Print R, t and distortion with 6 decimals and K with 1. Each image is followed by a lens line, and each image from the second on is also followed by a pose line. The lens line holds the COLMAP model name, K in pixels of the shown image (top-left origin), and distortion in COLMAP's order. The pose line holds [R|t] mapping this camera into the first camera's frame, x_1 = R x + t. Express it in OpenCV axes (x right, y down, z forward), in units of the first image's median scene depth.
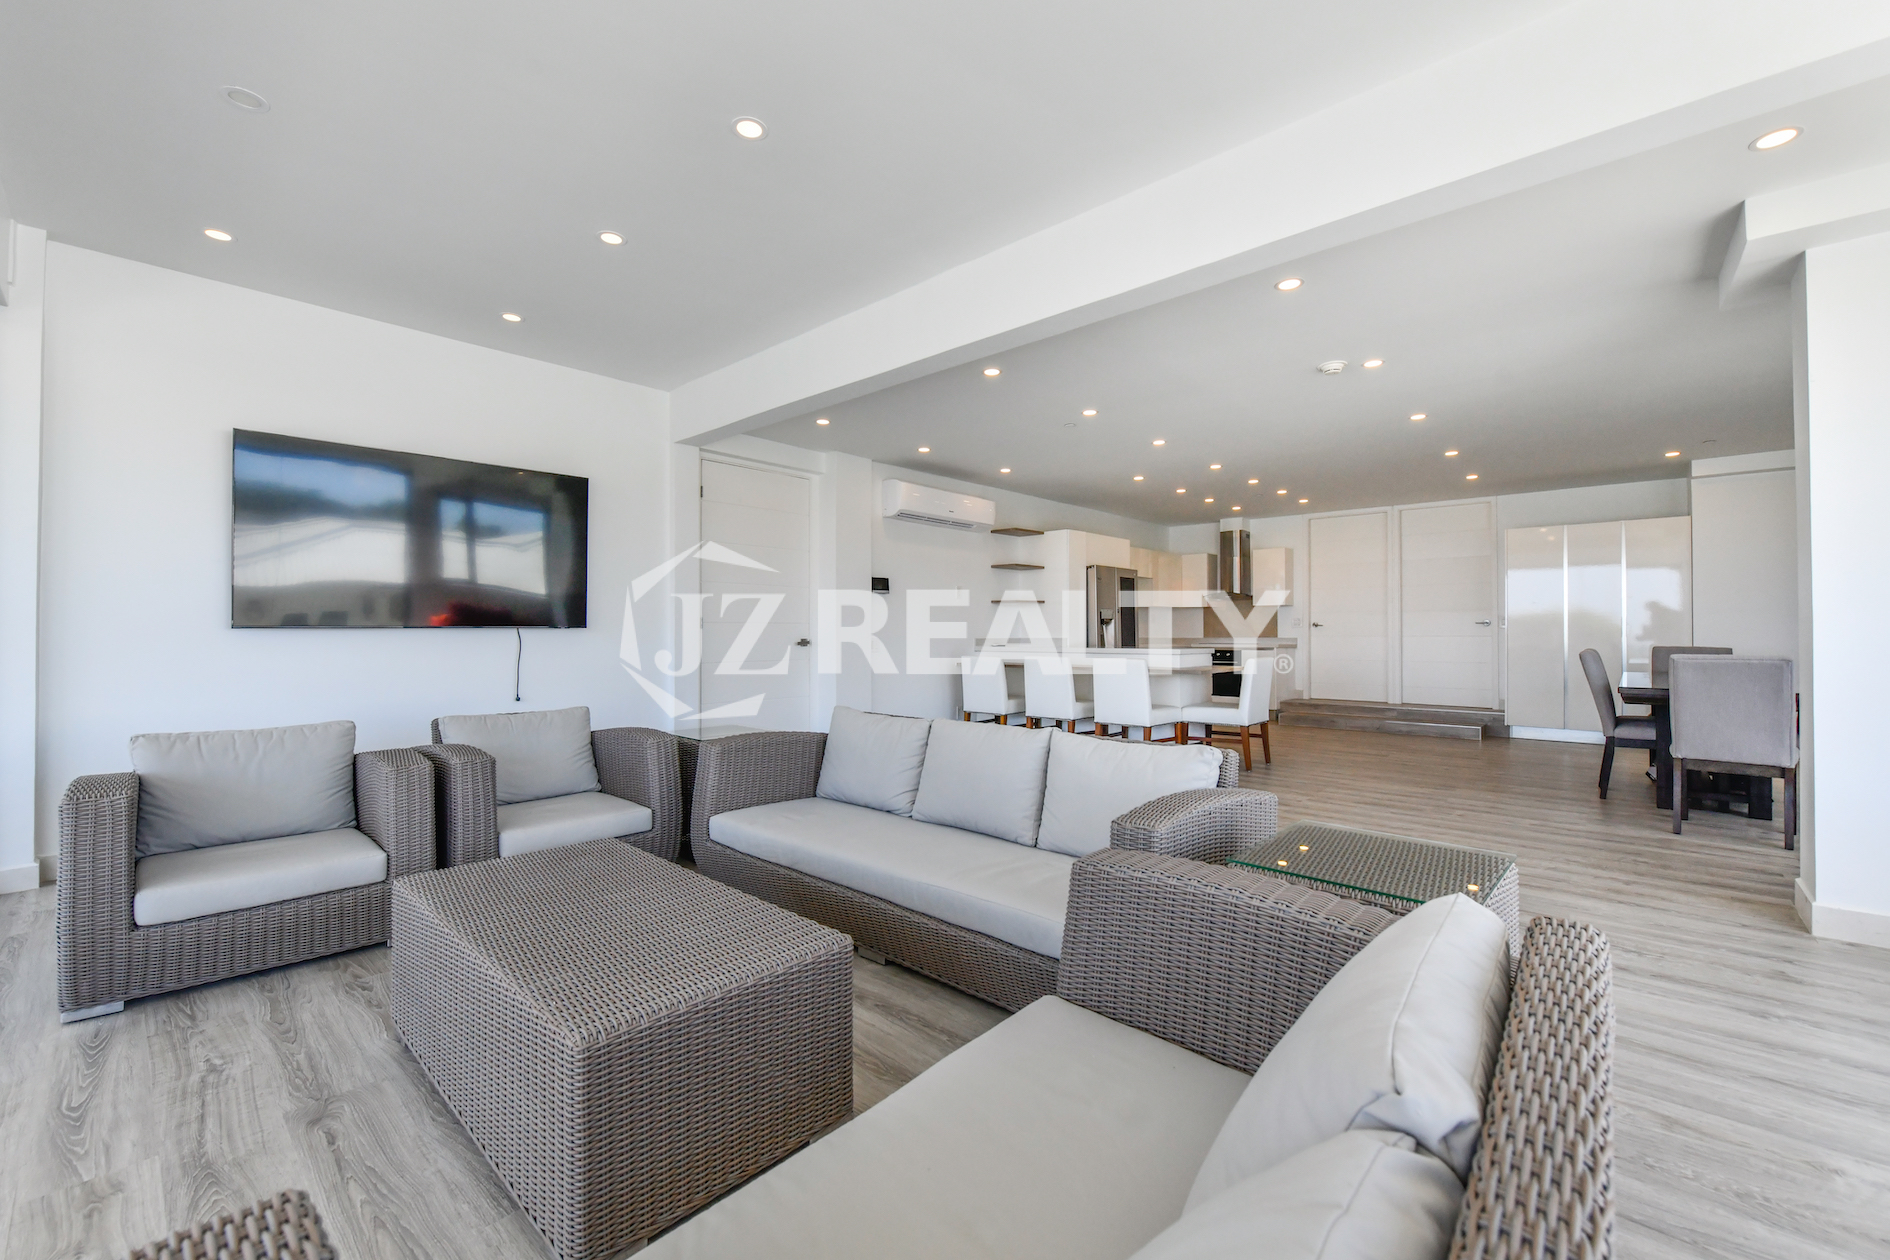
lens RADIAL K [[749.4, 0, 947.4], [0, 749.4, 626.9], [0, 0, 1]] dist [-0.011343, 0.000438]
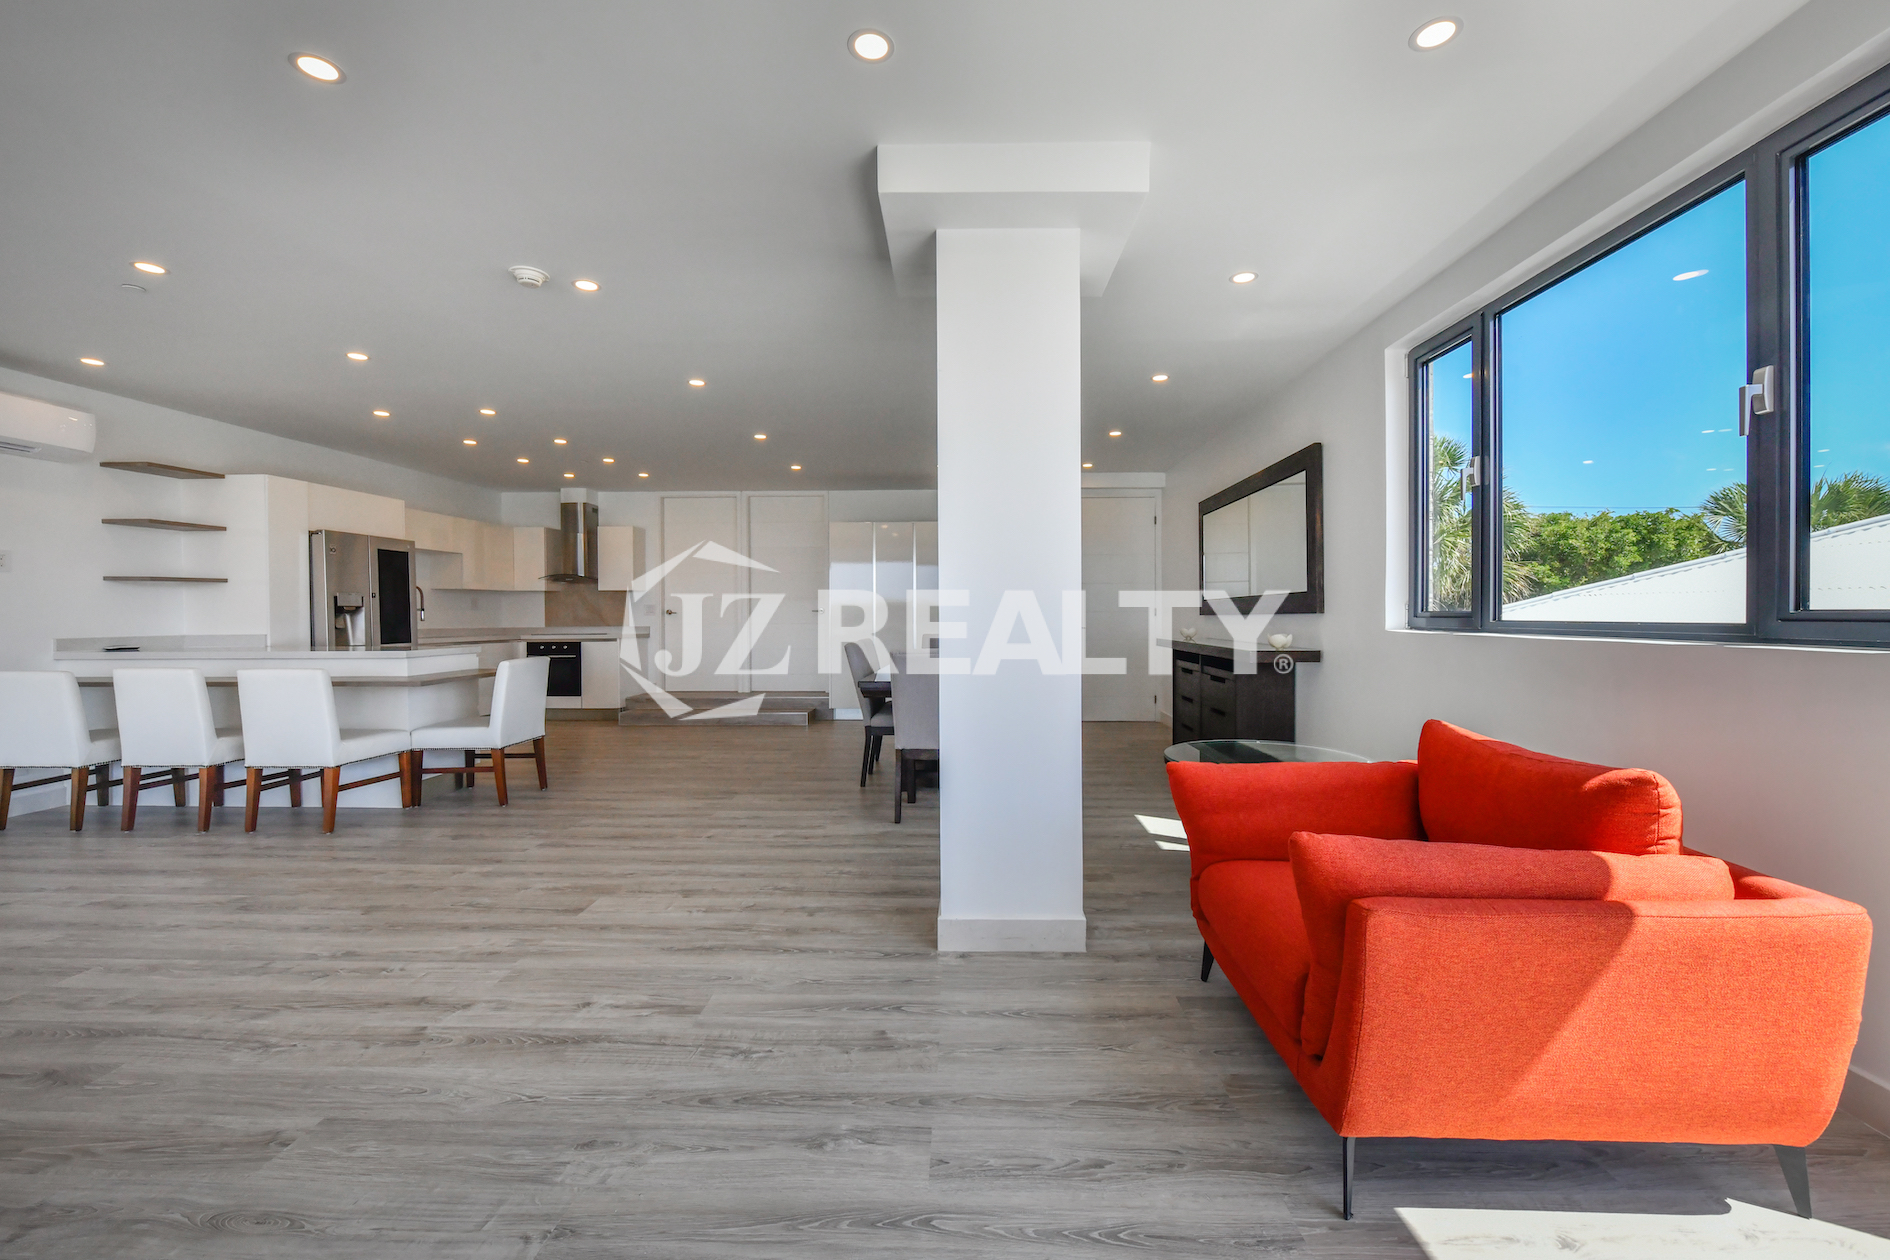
lens RADIAL K [[749.4, 0, 942.3], [0, 749.4, 624.6], [0, 0, 1]] dist [-0.011343, 0.000438]
pose [[0.763568, -0.011249, 0.645630, 0.190088], [-0.002781, 0.999782, 0.020709, -0.009864], [-0.645722, -0.017608, 0.763370, 0.088339]]
